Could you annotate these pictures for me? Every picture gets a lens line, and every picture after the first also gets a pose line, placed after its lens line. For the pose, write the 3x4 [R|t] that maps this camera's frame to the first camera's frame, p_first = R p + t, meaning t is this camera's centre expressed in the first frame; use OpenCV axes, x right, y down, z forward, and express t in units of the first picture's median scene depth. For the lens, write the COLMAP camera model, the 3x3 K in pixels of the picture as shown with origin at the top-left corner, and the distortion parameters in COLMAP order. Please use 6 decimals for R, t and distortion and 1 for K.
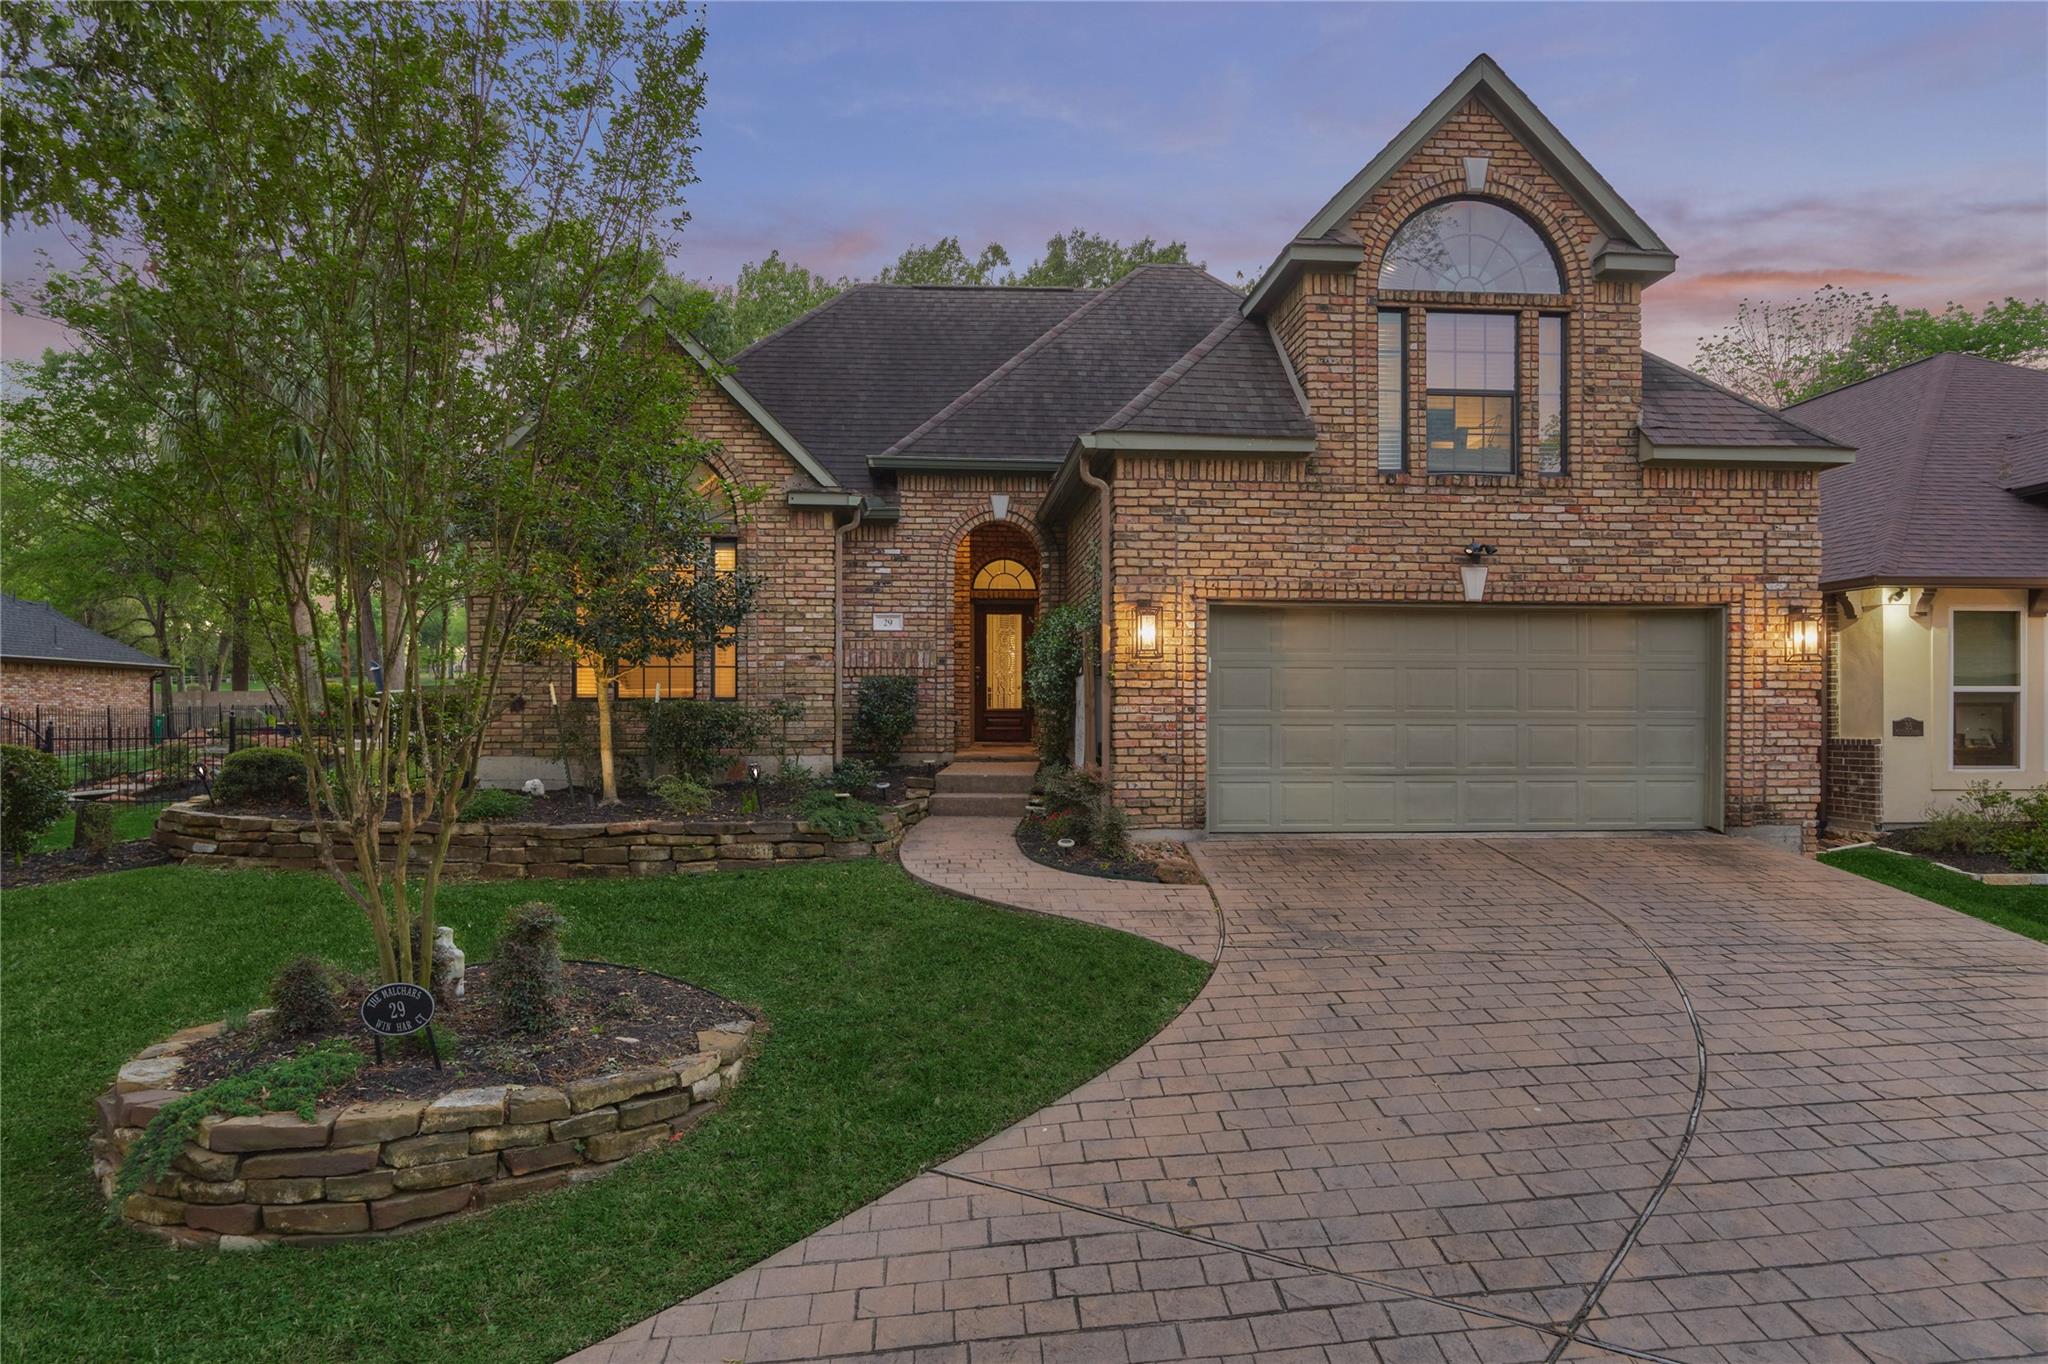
lens RADIAL K [[1158.6, 0, 1027.7], [0, 1158.6, 678.5], [0, 0, 1]] dist [-0.008764, -0.000680]
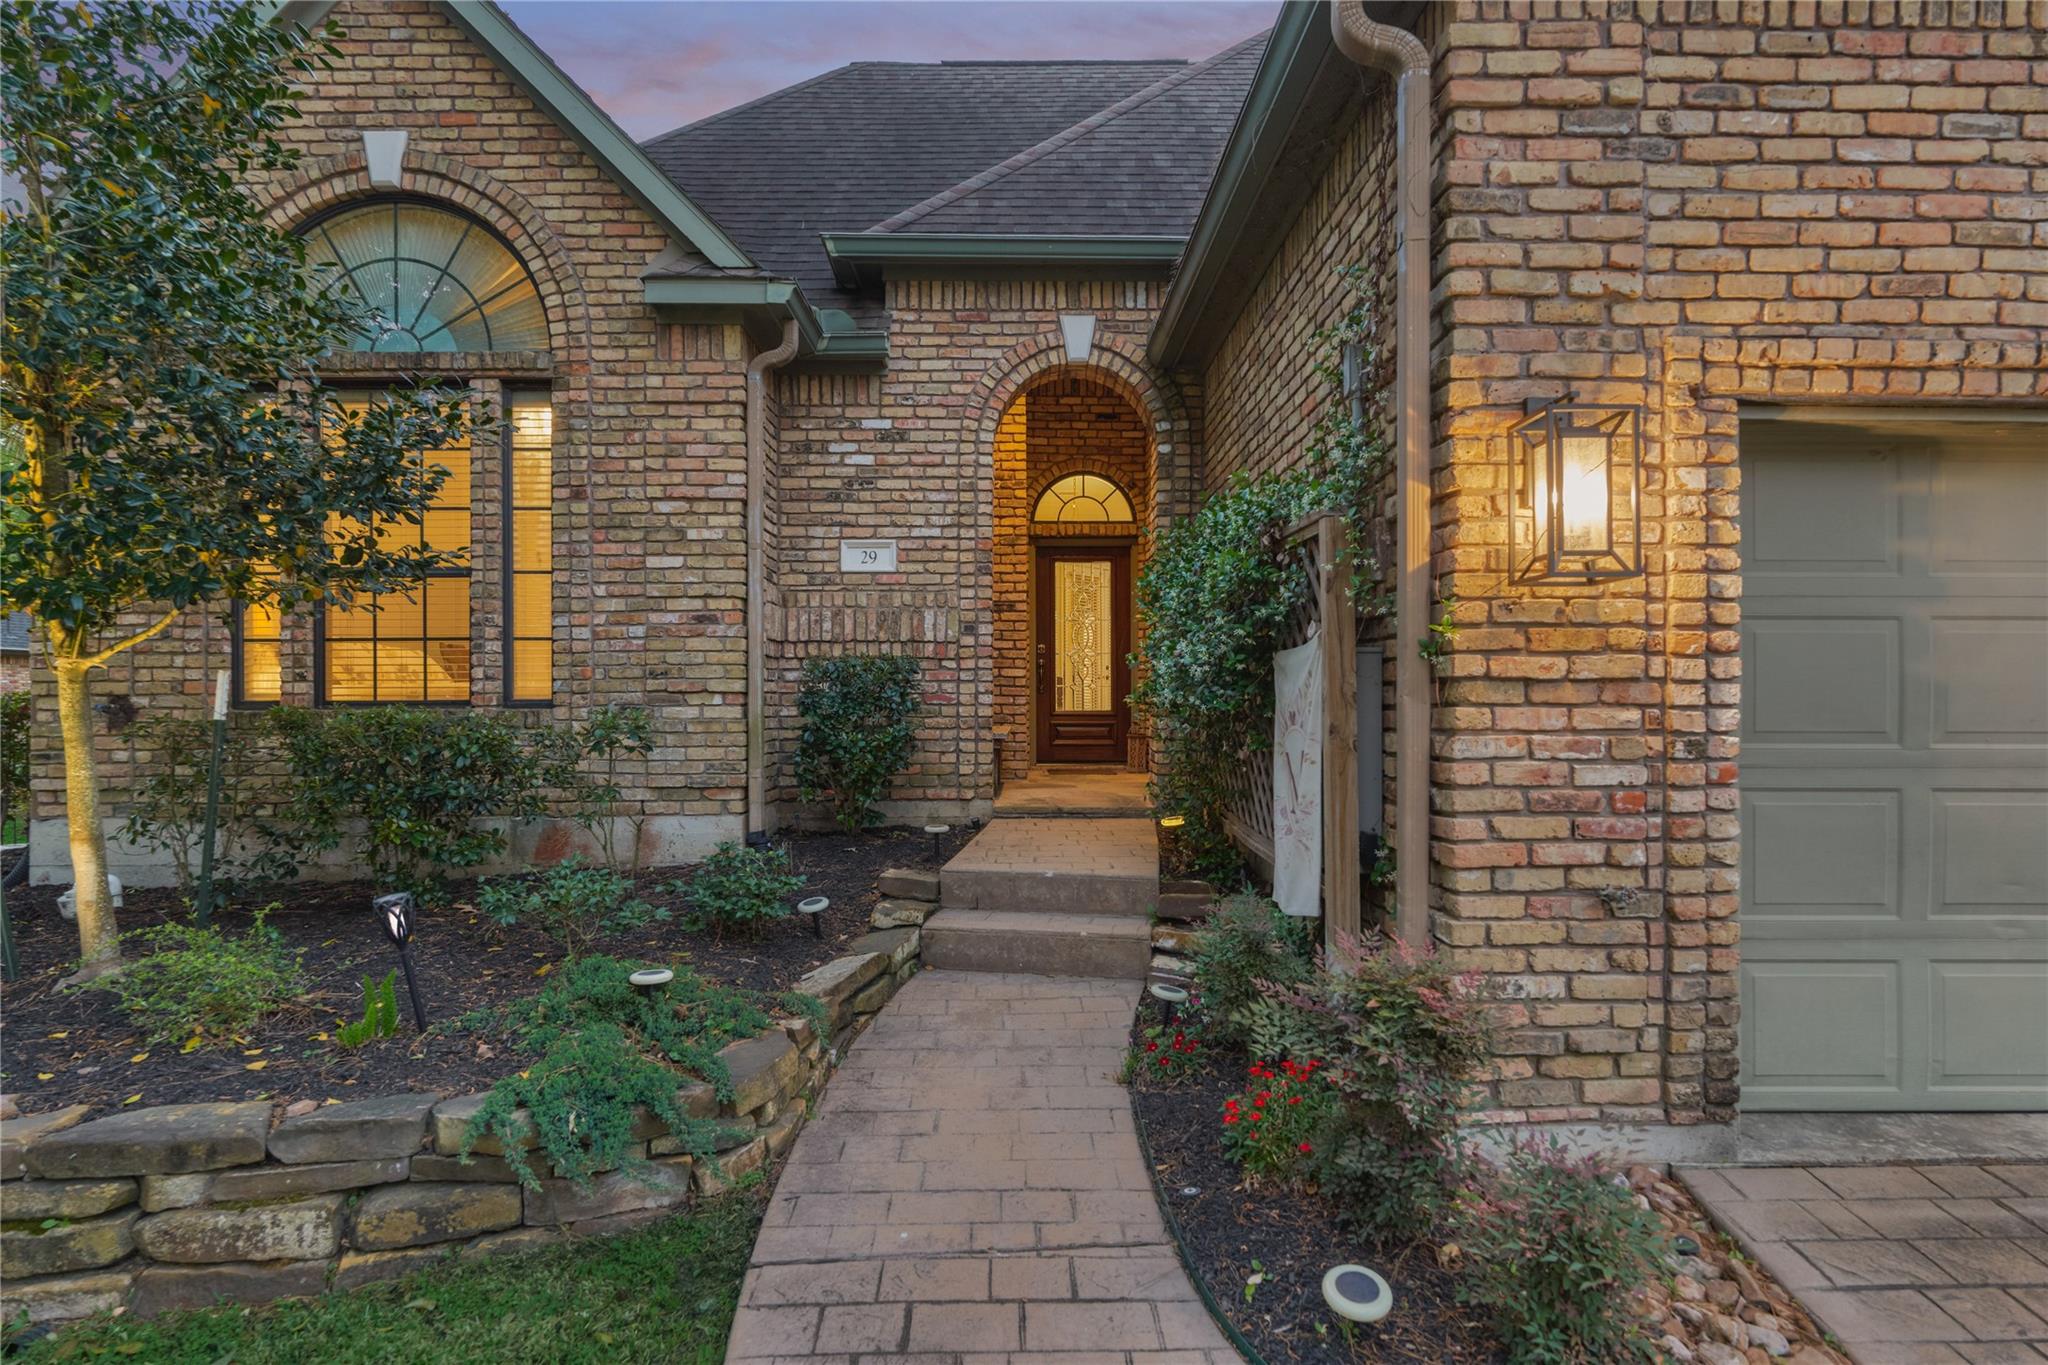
lens RADIAL K [[1078.0, 0, 1017.8], [0, 1078.0, 677.9], [0, 0, 1]] dist [0.004679, -0.000327]
pose [[0.997294, -0.002447, -0.073480, -0.020866], [0.003072, 0.999960, 0.008391, 0.004725], [0.073457, -0.008594, 0.997261, 0.678605]]
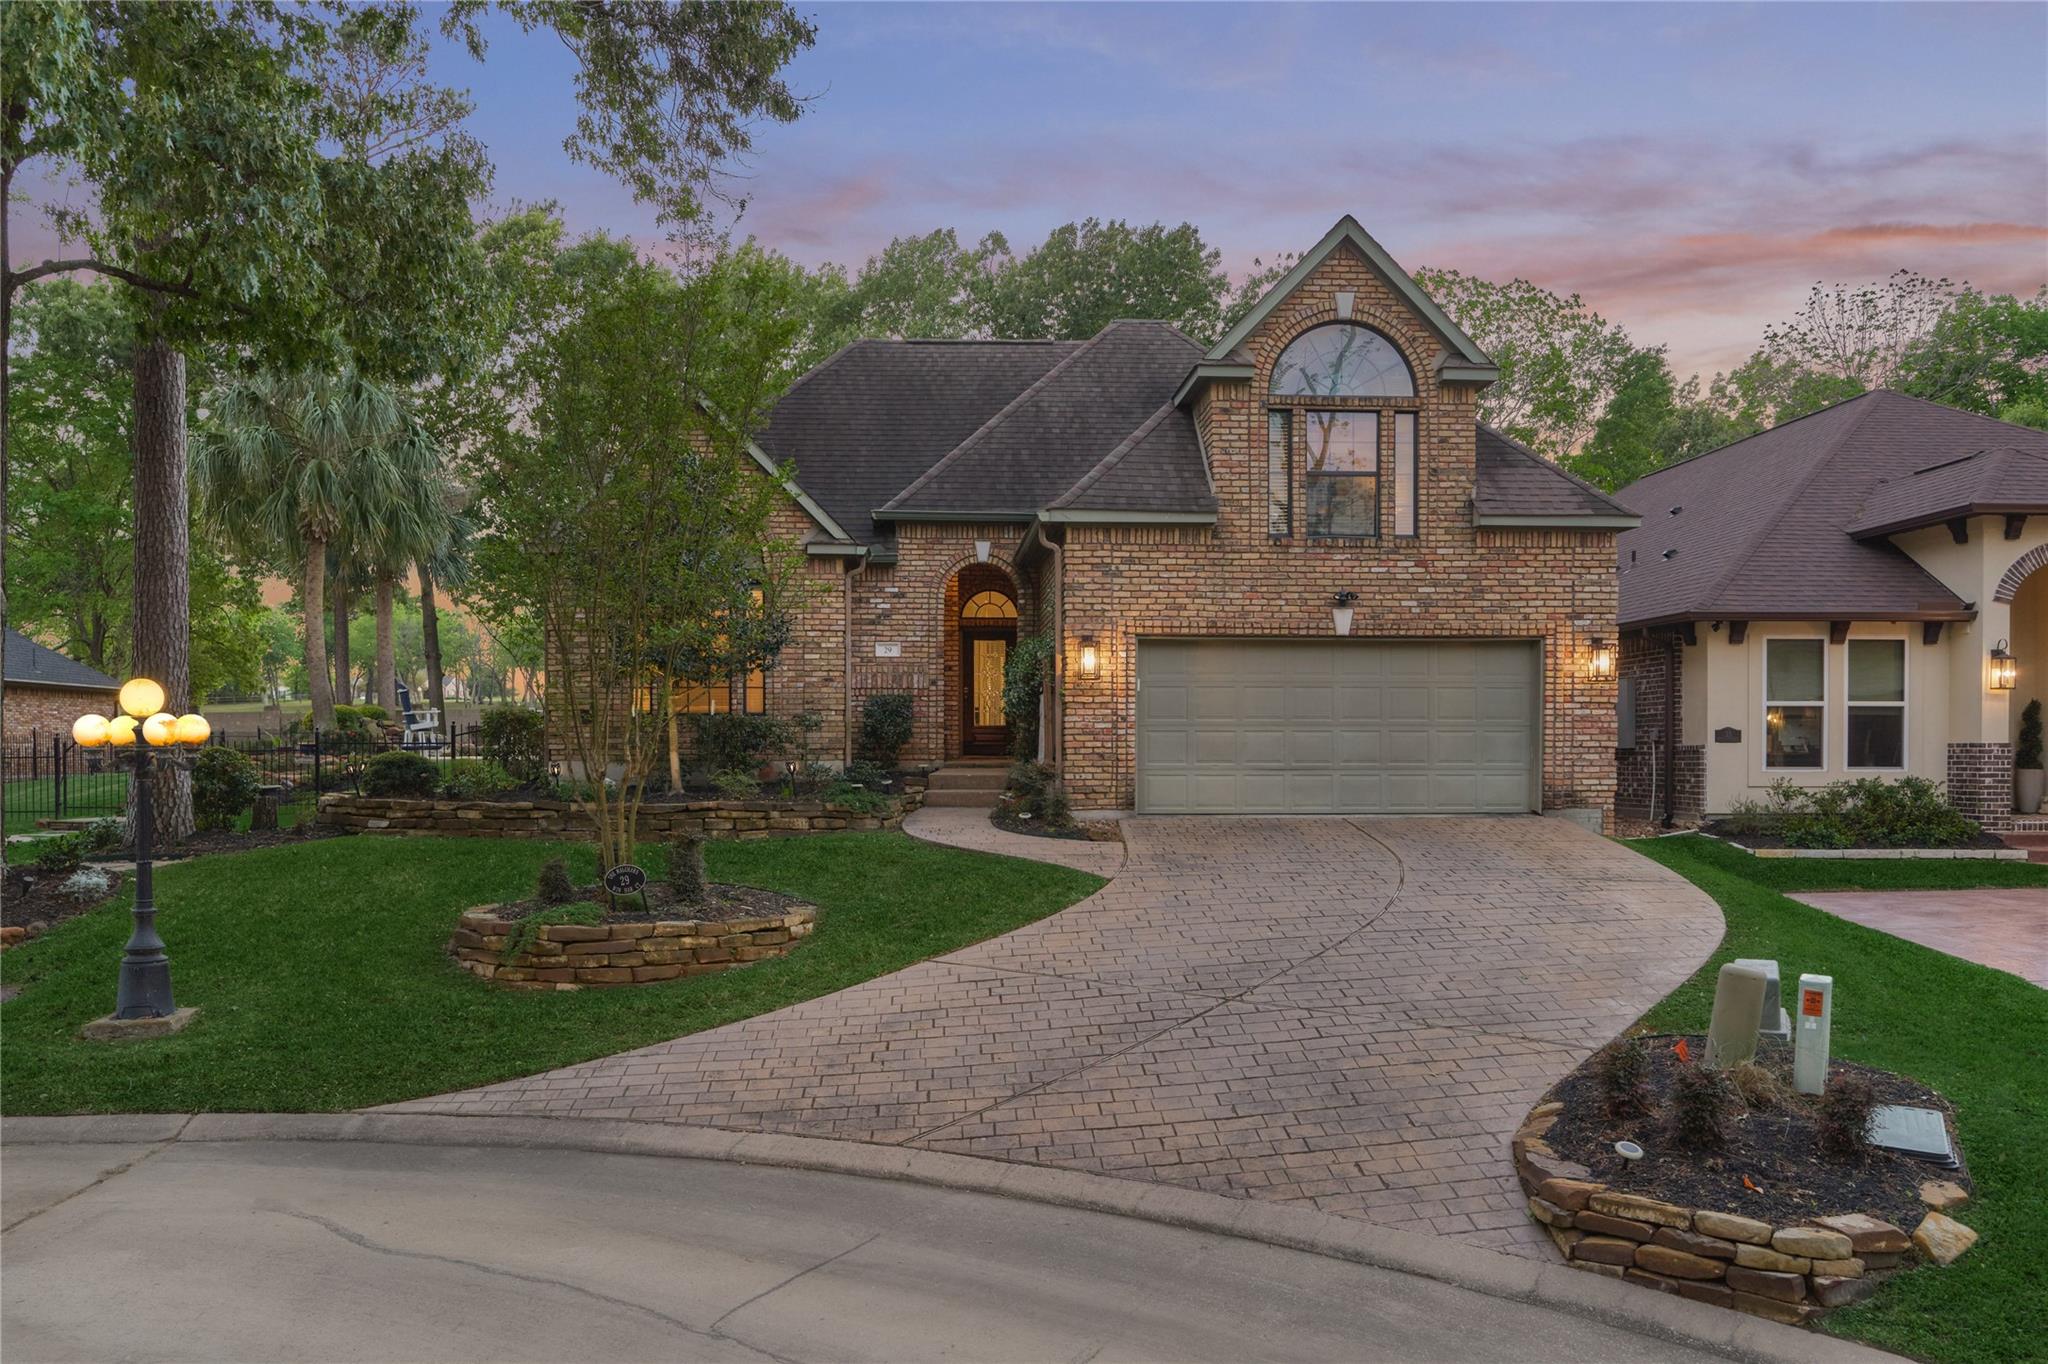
lens RADIAL K [[1439.8, 0, 1018.3], [0, 1439.8, 696.1], [0, 0, 1]] dist [0.004235, -0.003782]
pose [[0.999891, -0.001960, -0.014633, 0.044950], [0.001868, 0.999978, -0.006318, 0.010938], [0.014645, 0.006290, 0.999873, -0.620353]]
